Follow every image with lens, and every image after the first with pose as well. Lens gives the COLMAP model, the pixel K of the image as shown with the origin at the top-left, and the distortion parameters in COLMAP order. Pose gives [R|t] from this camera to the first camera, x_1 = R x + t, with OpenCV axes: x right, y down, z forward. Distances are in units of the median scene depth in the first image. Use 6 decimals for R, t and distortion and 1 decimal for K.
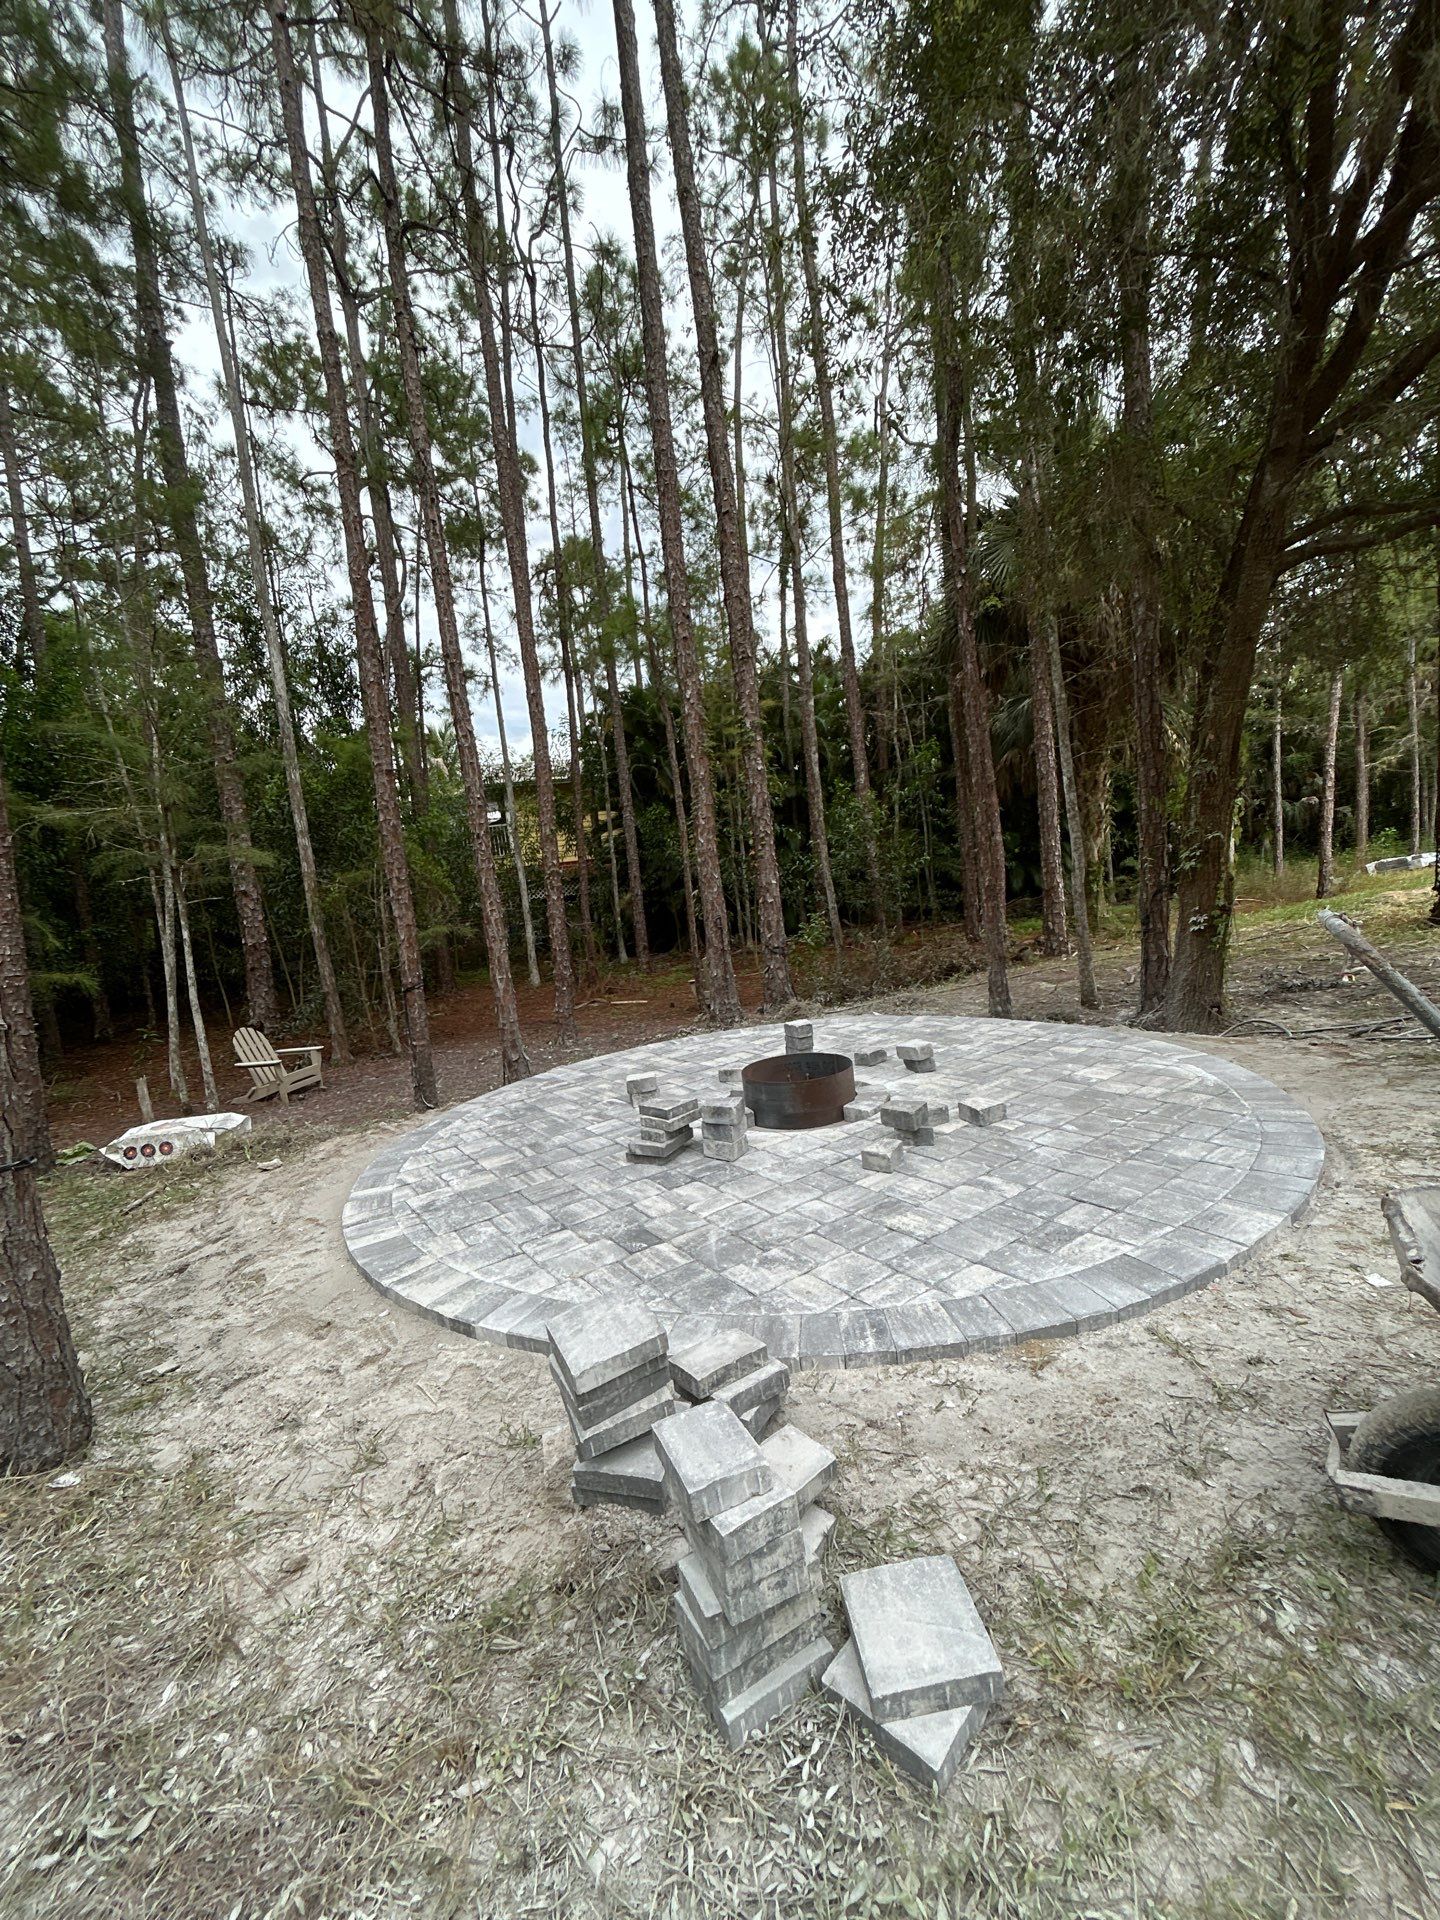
lens RADIAL K [[774.2, 0, 723.6], [0, 774.2, 959.4], [0, 0, 1]] dist [-0.001177, -0.000245]
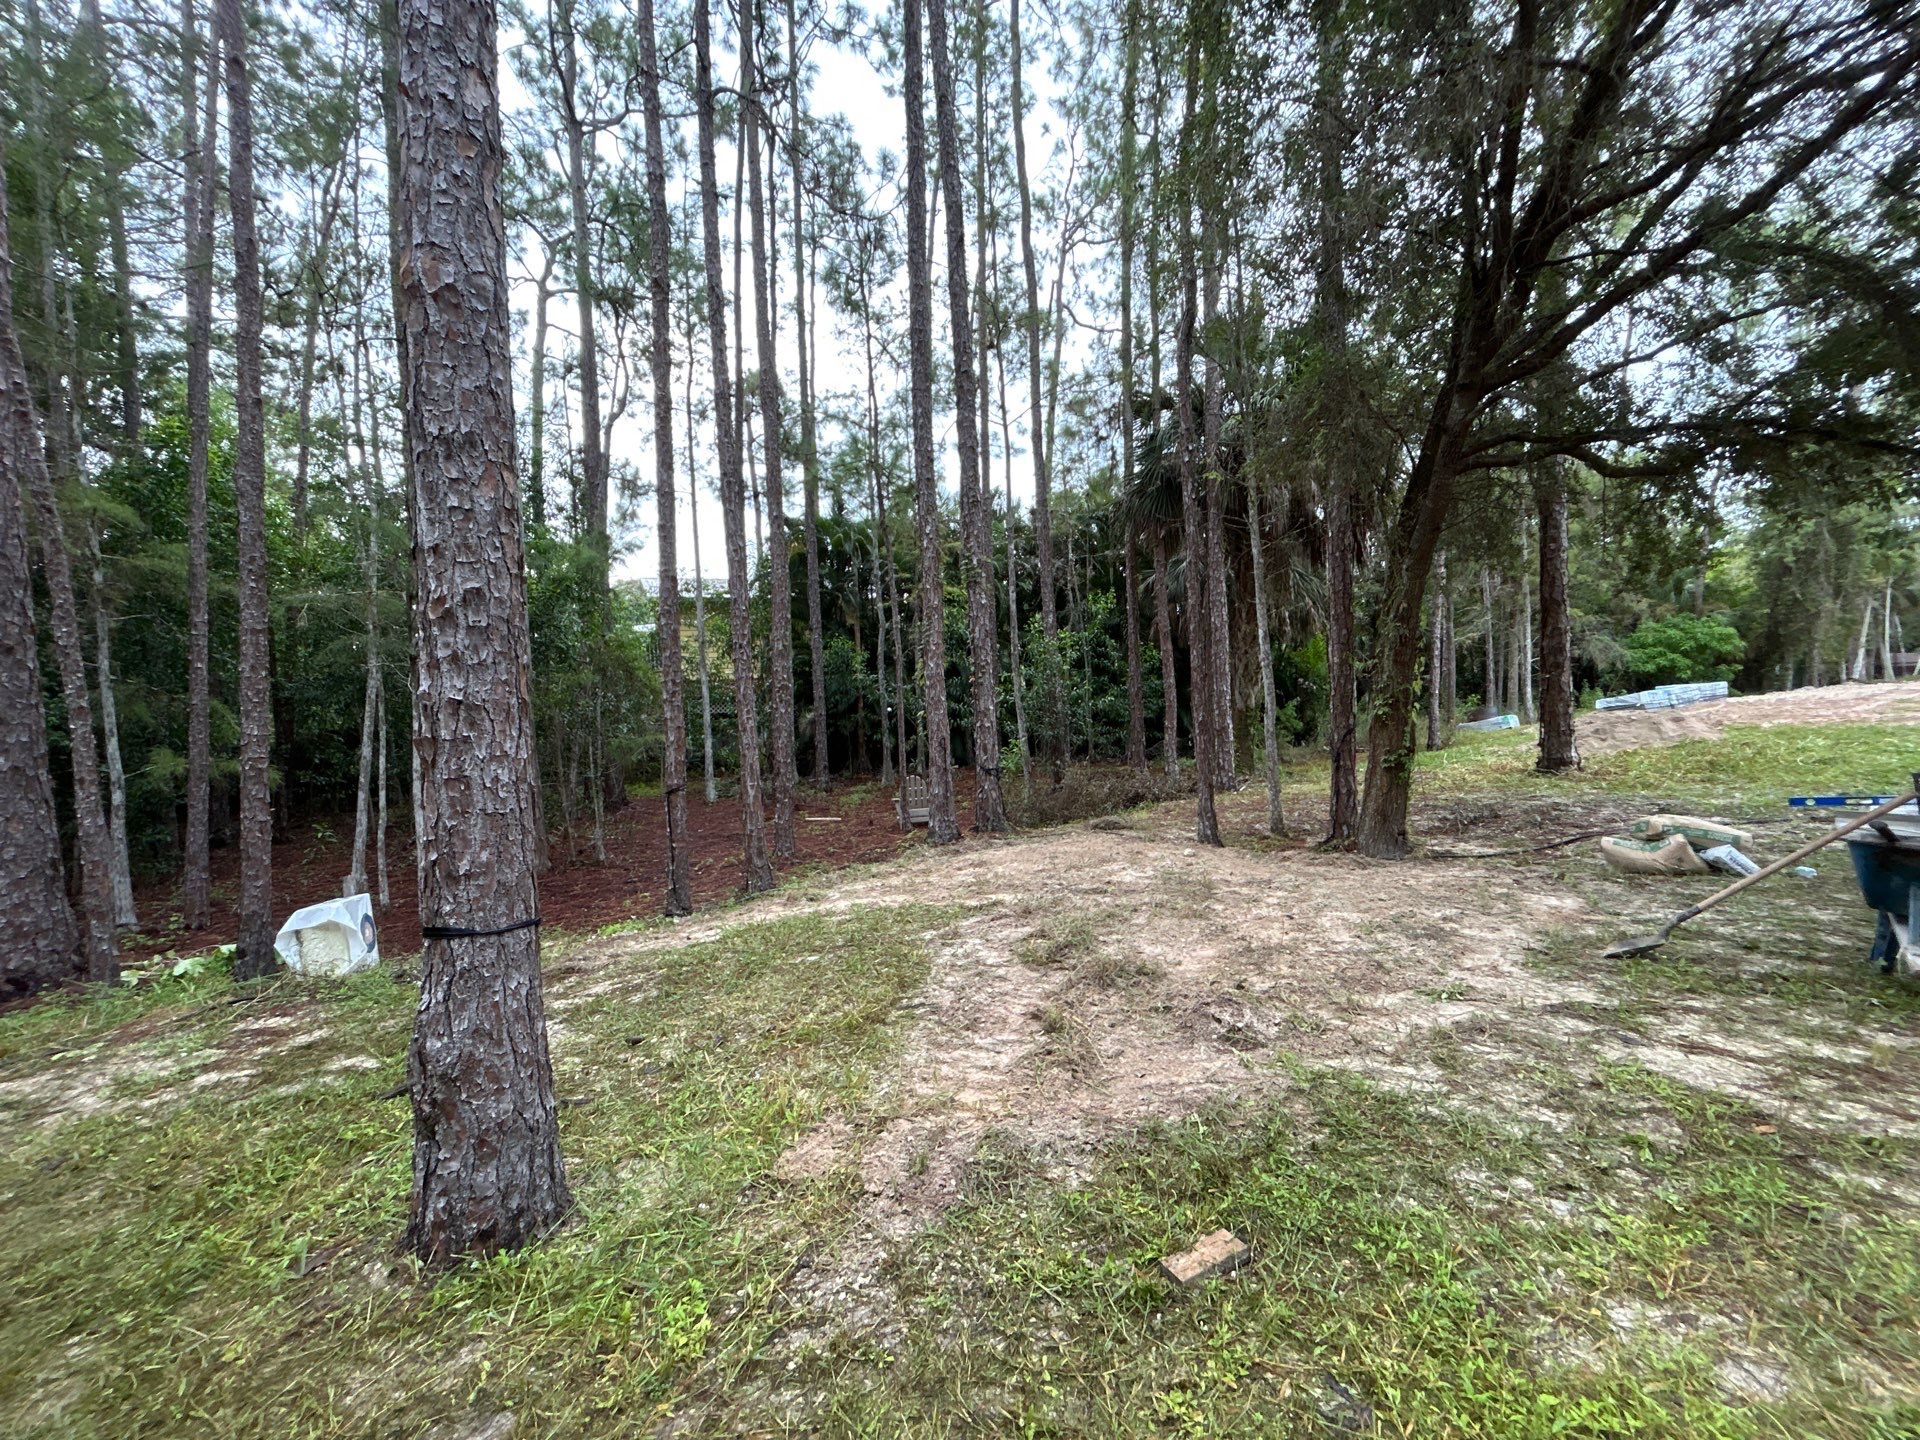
lens RADIAL K [[765.4, 0, 949.0], [0, 765.4, 723.9], [0, 0, 1]] dist [0.015824, -0.006045]
pose [[0.989284, 0.054102, 0.135608, -0.113632], [-0.042259, 0.995158, -0.088741, 0.015146], [-0.139753, 0.082059, 0.986780, -0.029395]]
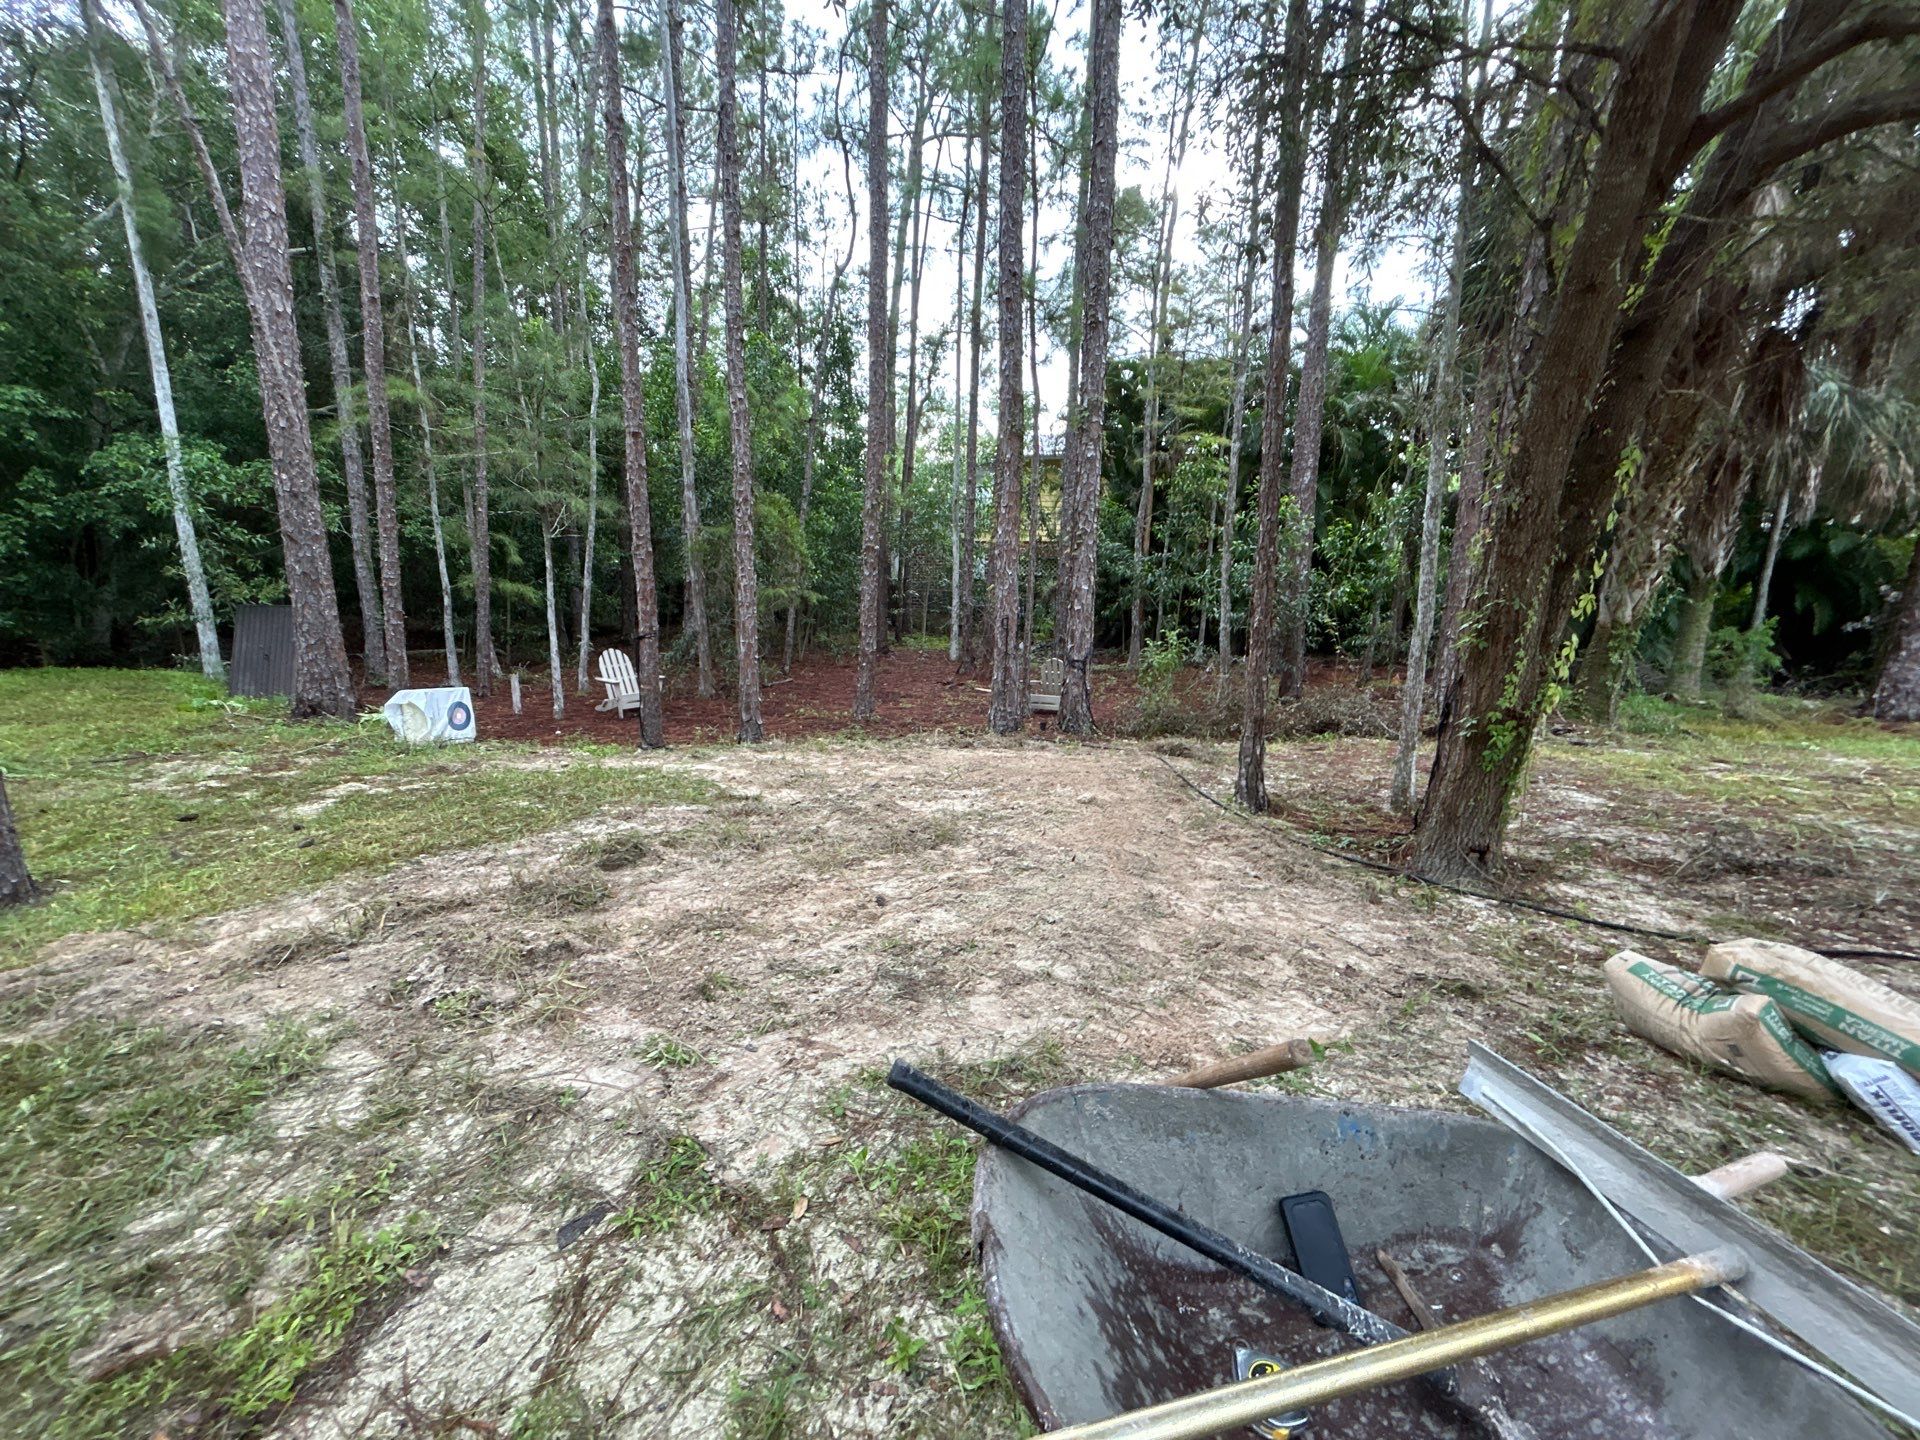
lens RADIAL K [[765.4, 0, 949.0], [0, 765.4, 723.9], [0, 0, 1]] dist [0.015824, -0.006045]
pose [[0.887401, 0.206830, -0.411996, 0.256754], [-0.161571, 0.976556, 0.142243, -0.038268], [0.431757, -0.059660, 0.900015, 0.107287]]
